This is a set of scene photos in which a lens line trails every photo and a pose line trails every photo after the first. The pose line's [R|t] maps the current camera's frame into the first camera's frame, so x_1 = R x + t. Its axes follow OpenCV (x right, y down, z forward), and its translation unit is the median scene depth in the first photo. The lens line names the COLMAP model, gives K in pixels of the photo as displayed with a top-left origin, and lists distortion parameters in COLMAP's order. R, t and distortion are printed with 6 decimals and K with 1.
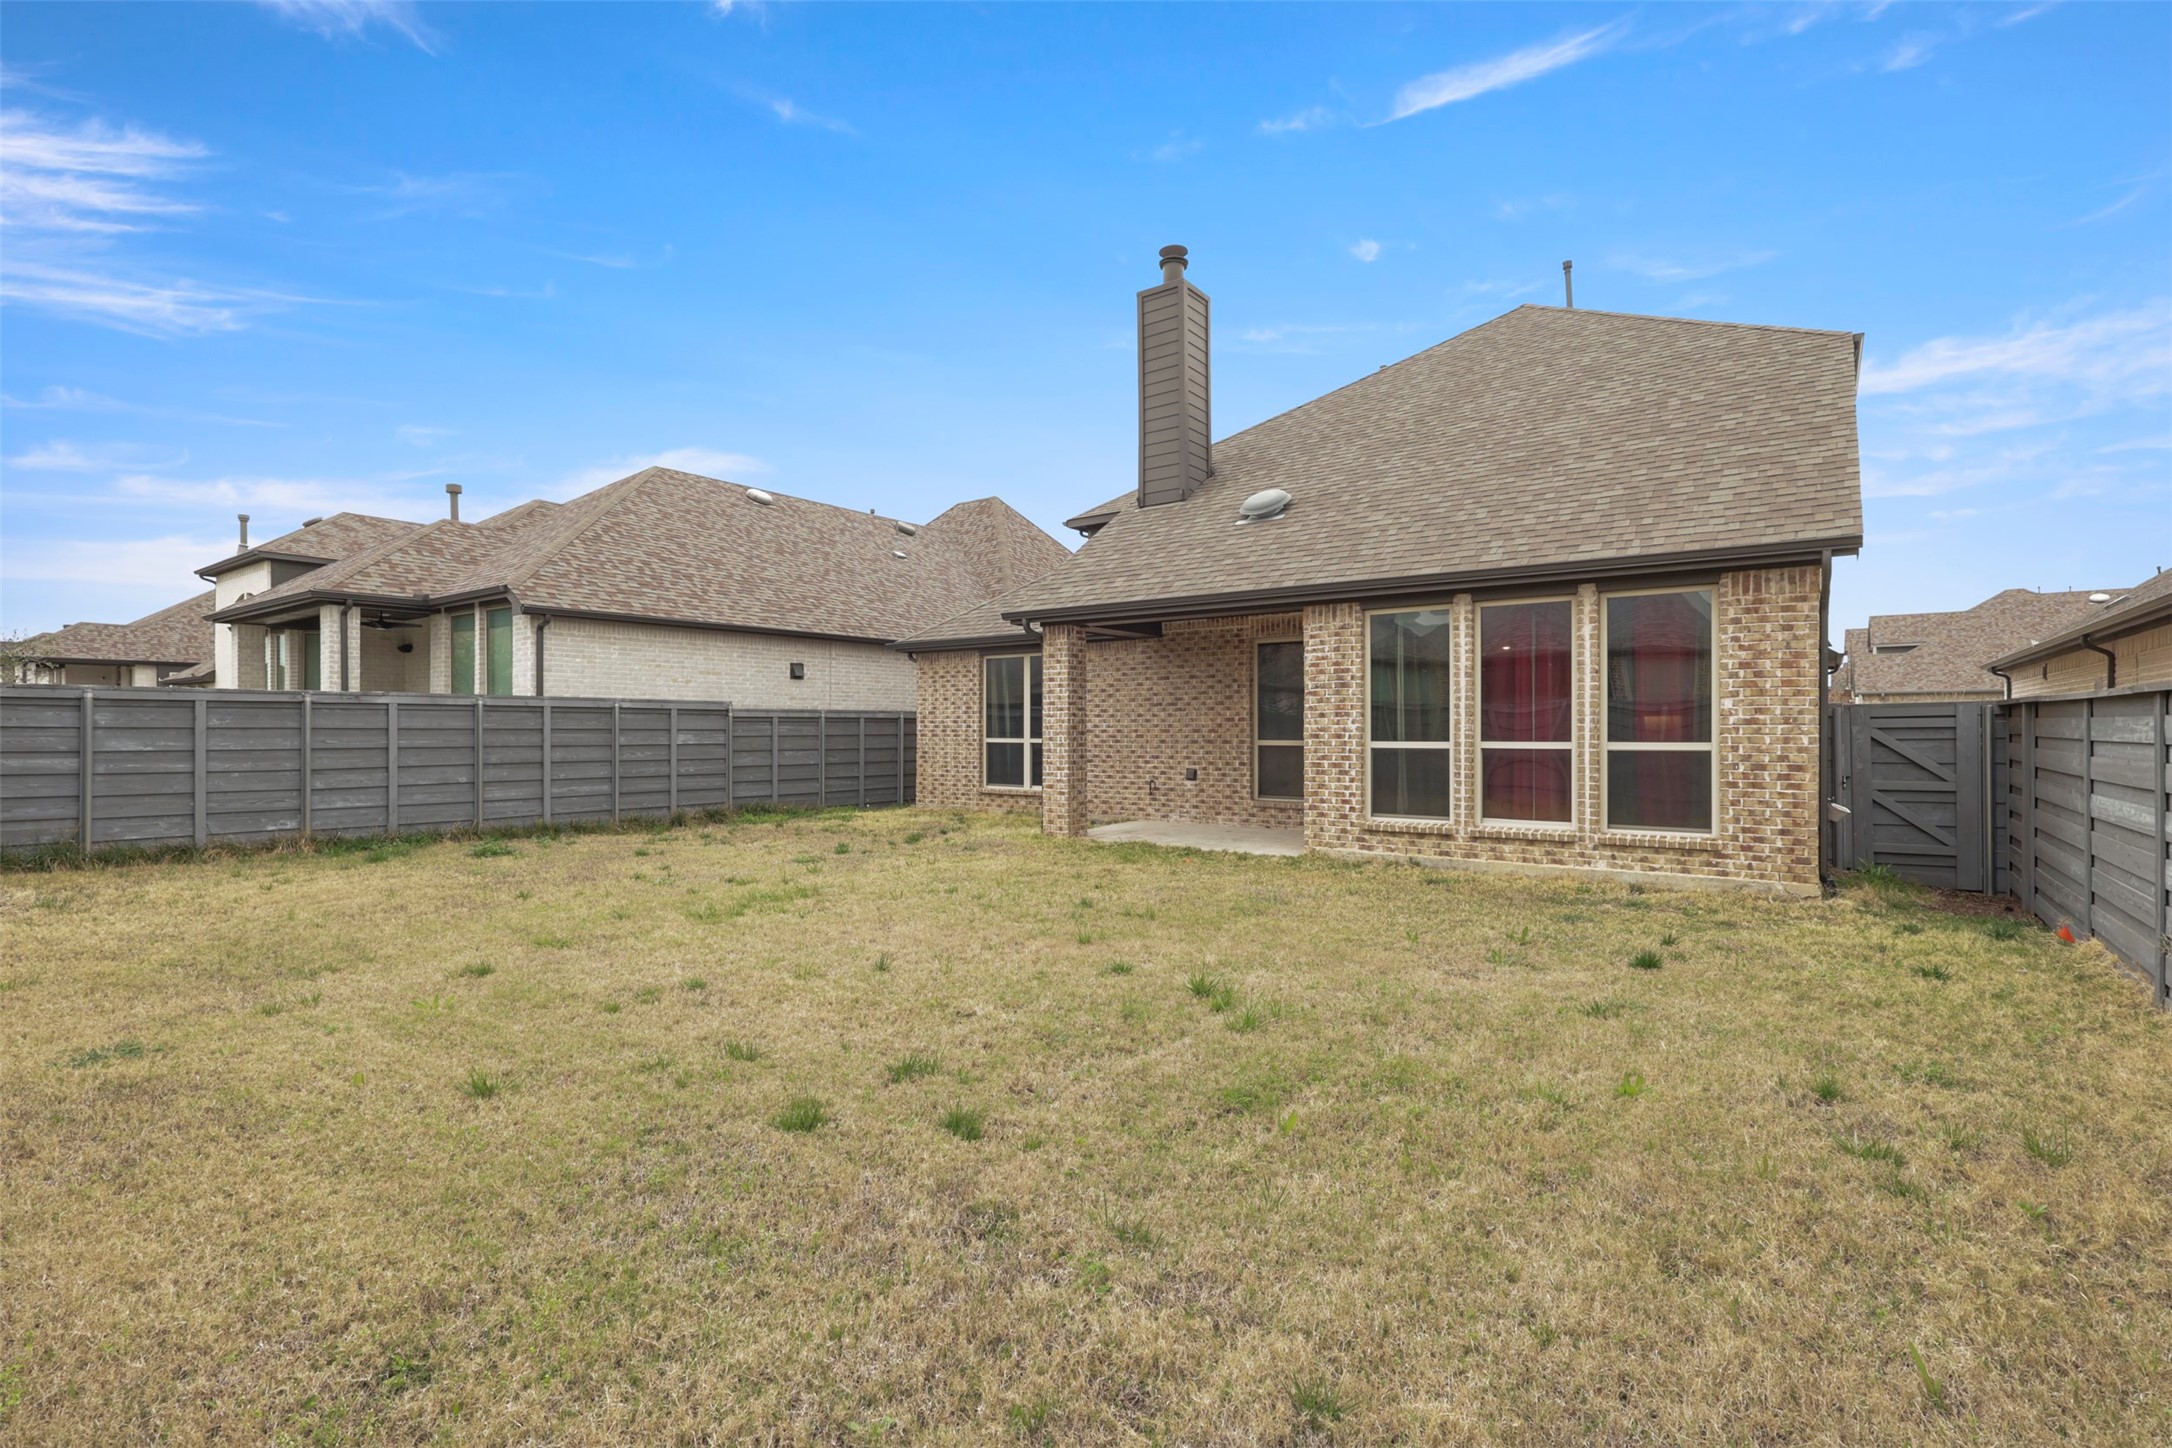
lens RADIAL K [[1007.0, 0, 1079.8], [0, 1007.0, 726.2], [0, 0, 1]] dist [-0.001868, 0.001173]
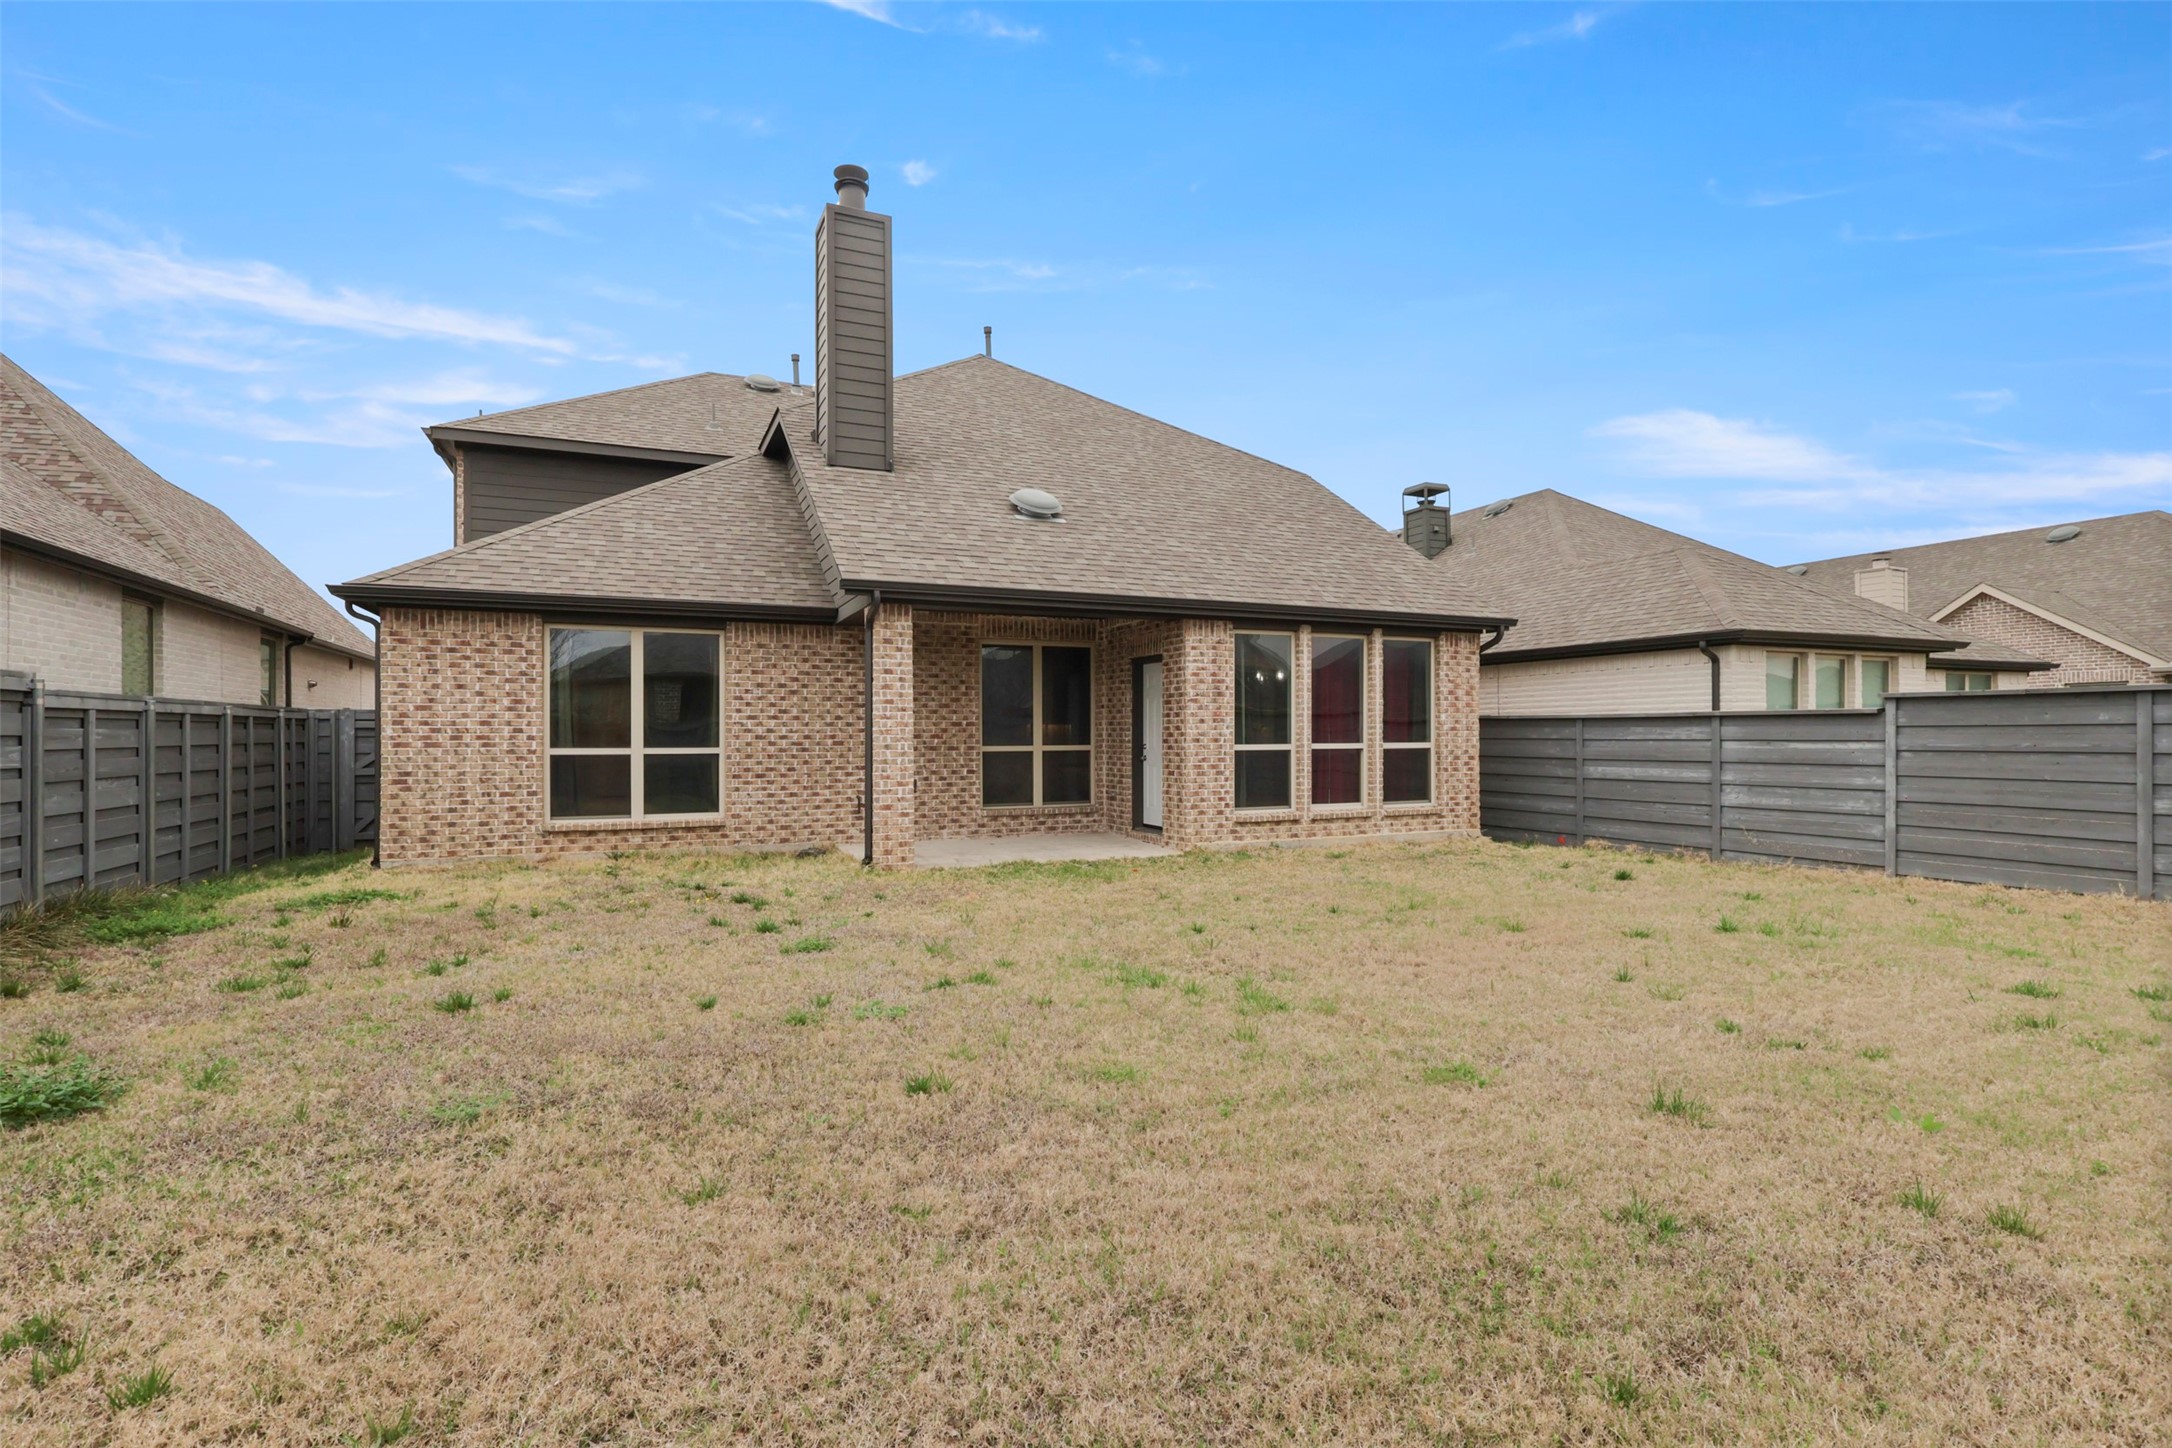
lens RADIAL K [[1007.0, 0, 1082.1], [0, 1007.0, 726.6], [0, 0, 1]] dist [-0.001868, 0.001173]
pose [[0.495067, 0.007519, 0.868822, -0.777524], [-0.000781, 0.999966, -0.008209, 0.004207], [-0.868854, 0.003386, 0.495056, 0.582799]]
